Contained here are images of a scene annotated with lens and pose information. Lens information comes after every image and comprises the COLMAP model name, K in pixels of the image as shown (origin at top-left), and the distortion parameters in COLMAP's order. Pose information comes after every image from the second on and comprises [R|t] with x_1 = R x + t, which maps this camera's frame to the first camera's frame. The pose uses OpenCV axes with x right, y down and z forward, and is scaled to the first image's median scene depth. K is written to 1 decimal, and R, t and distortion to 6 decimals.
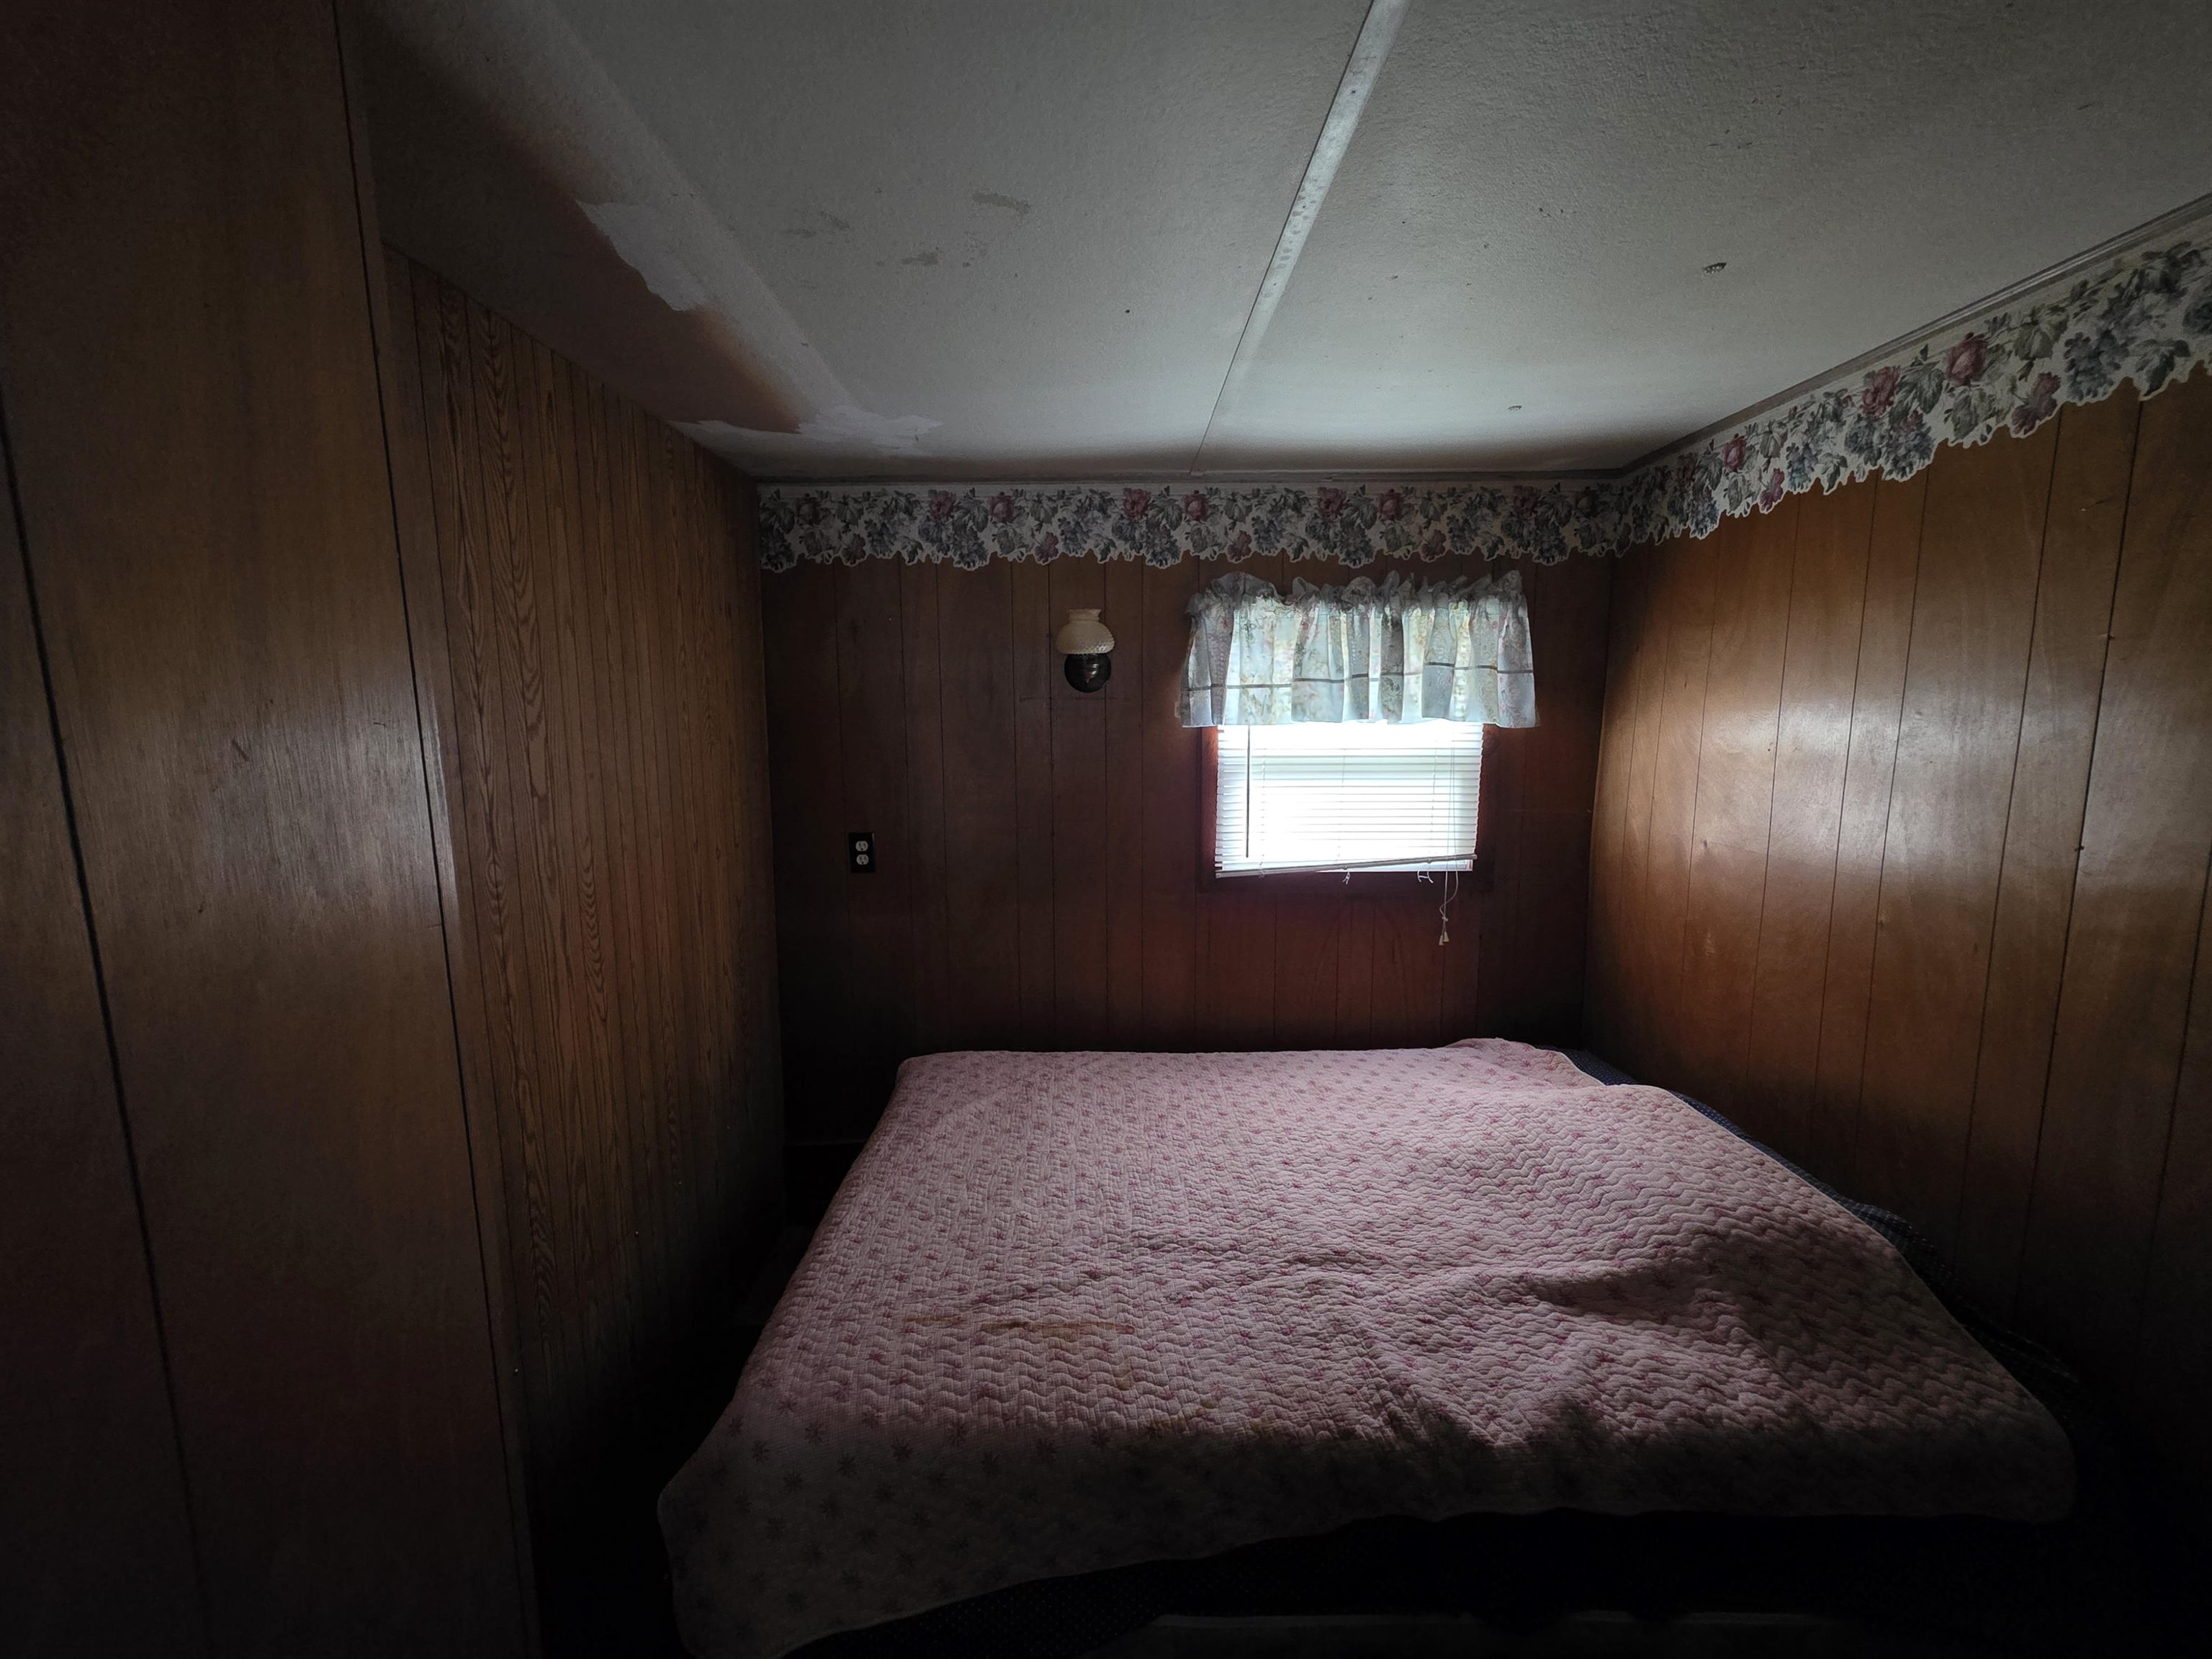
lens RADIAL K [[875.0, 0, 1097.8], [0, 875.0, 826.1], [0, 0, 1]] dist [0.002915, -0.001356]
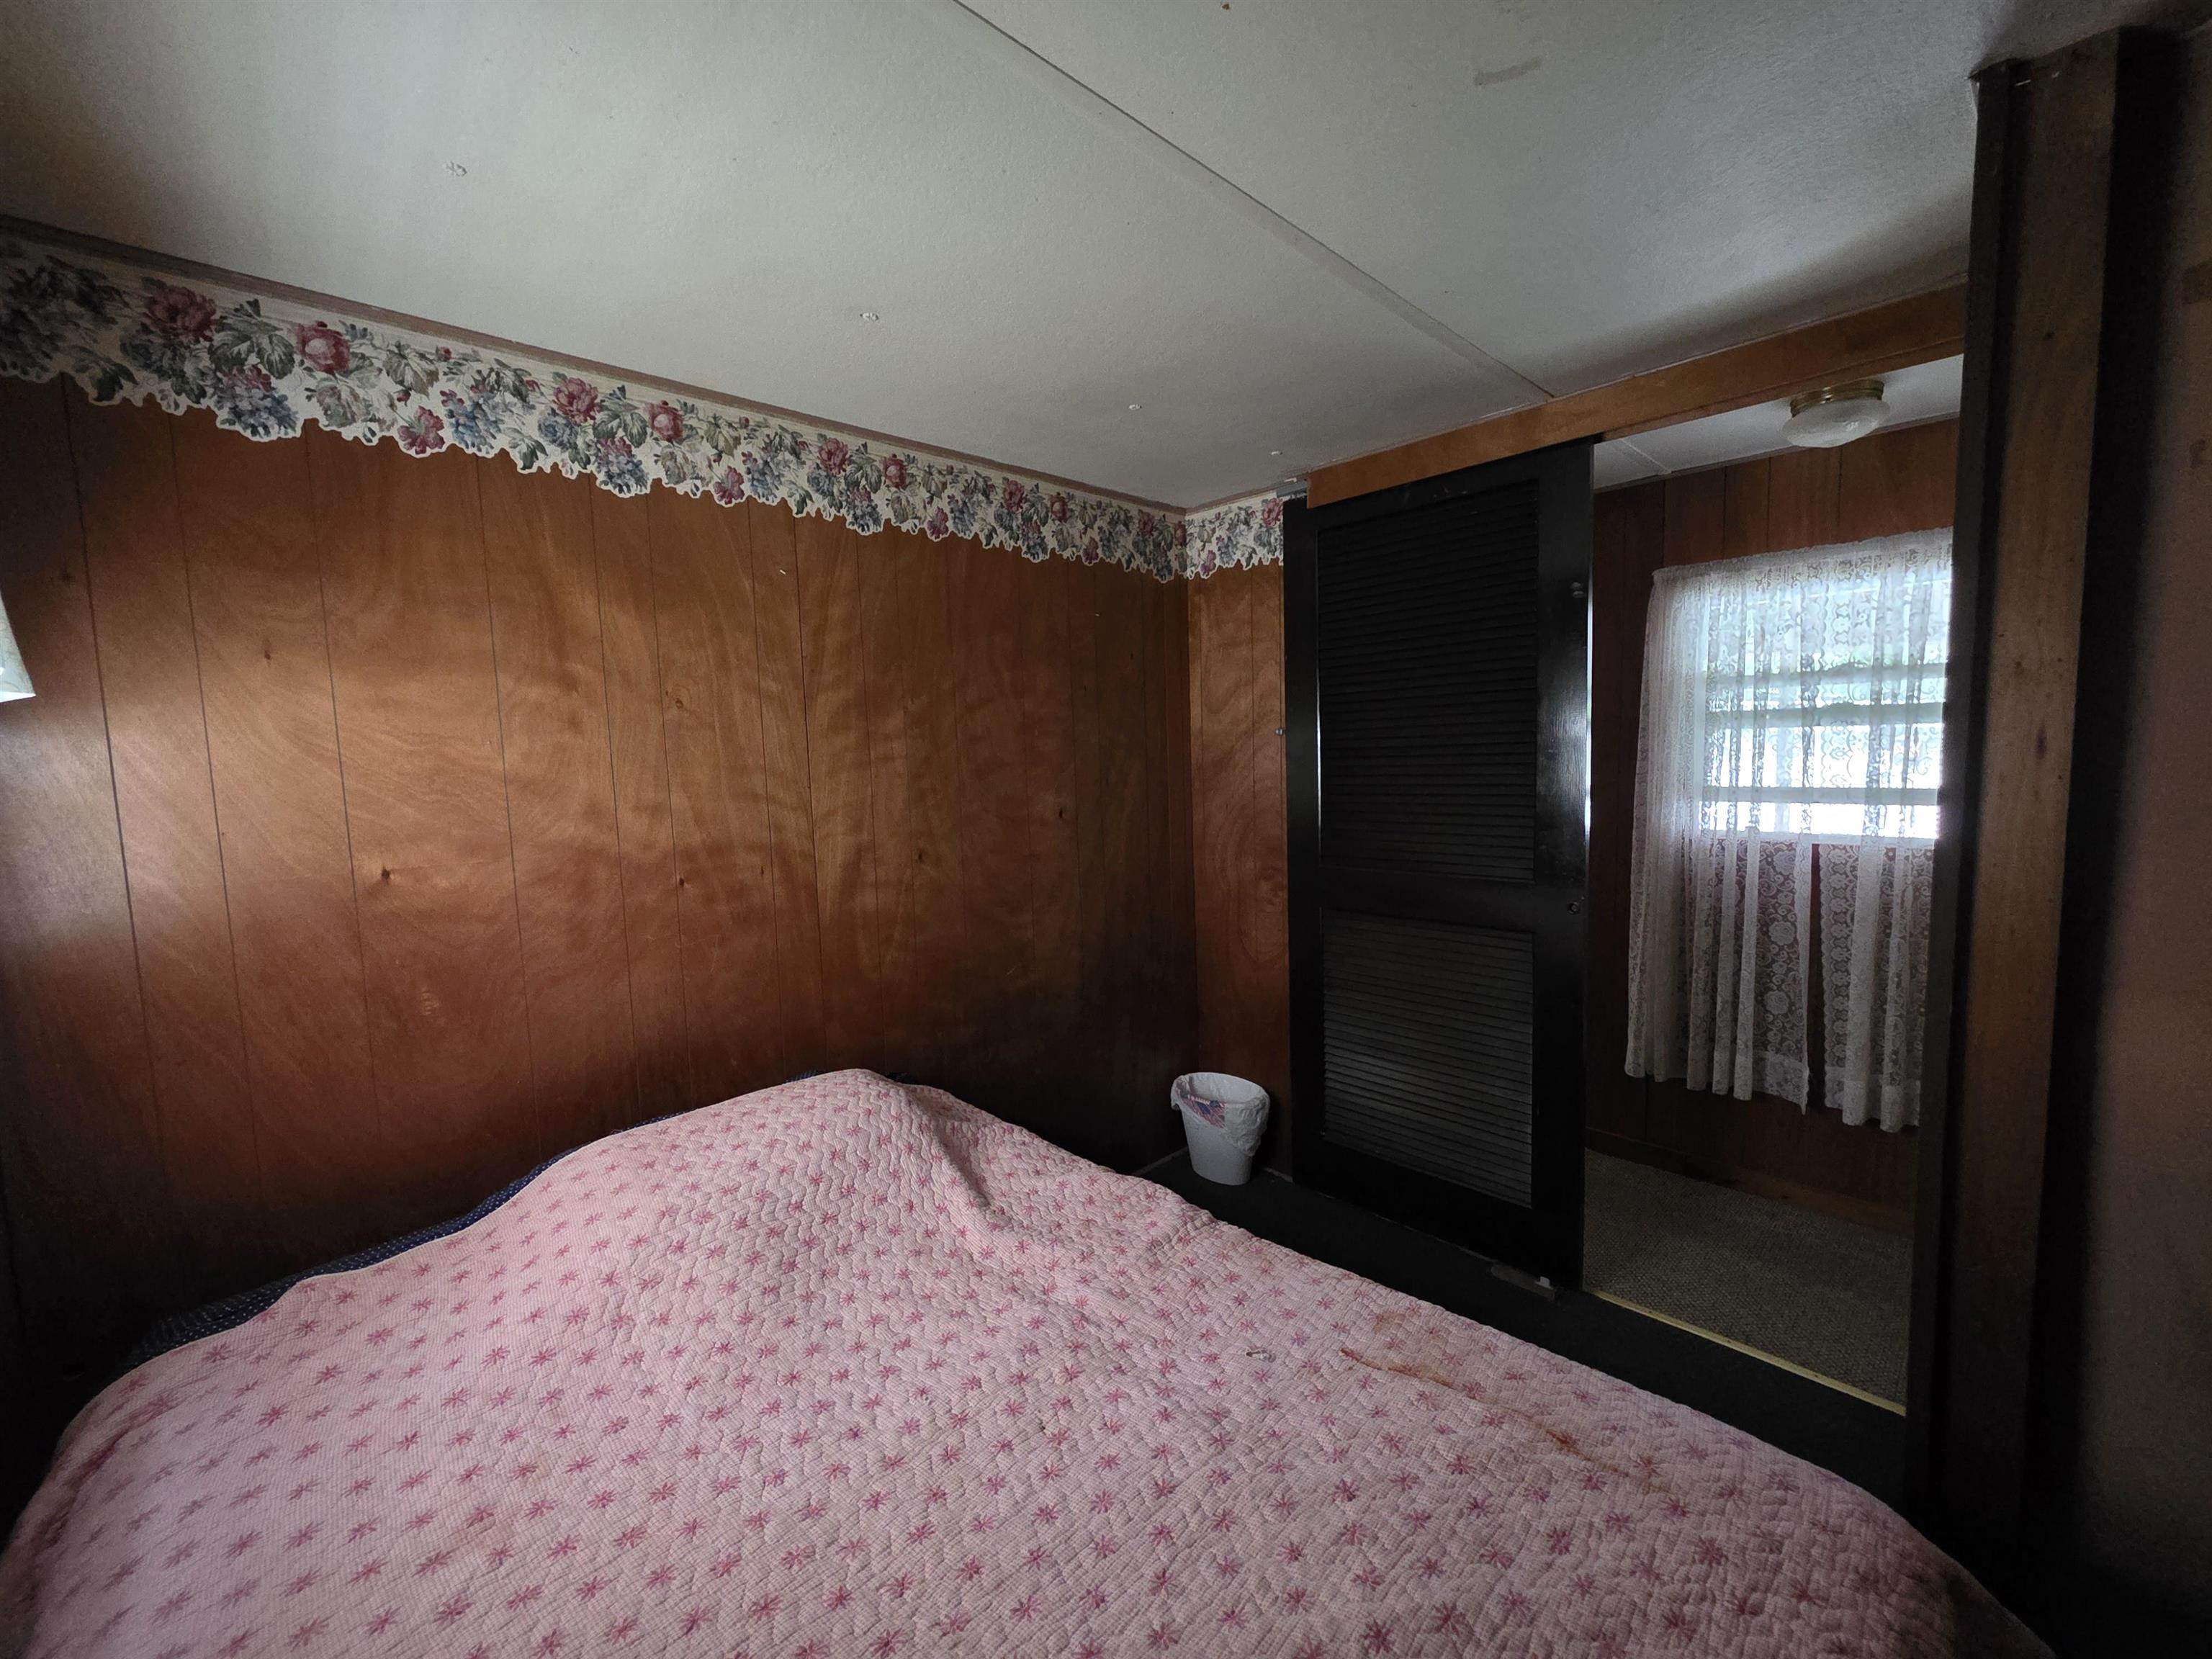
lens RADIAL K [[875.0, 0, 1088.7], [0, 875.0, 839.7], [0, 0, 1]] dist [0.002915, -0.001356]
pose [[-0.678611, -0.032319, 0.733786, -0.311927], [0.142347, 0.974304, 0.174556, -0.067074], [-0.720572, 0.222908, -0.656573, 1.295240]]
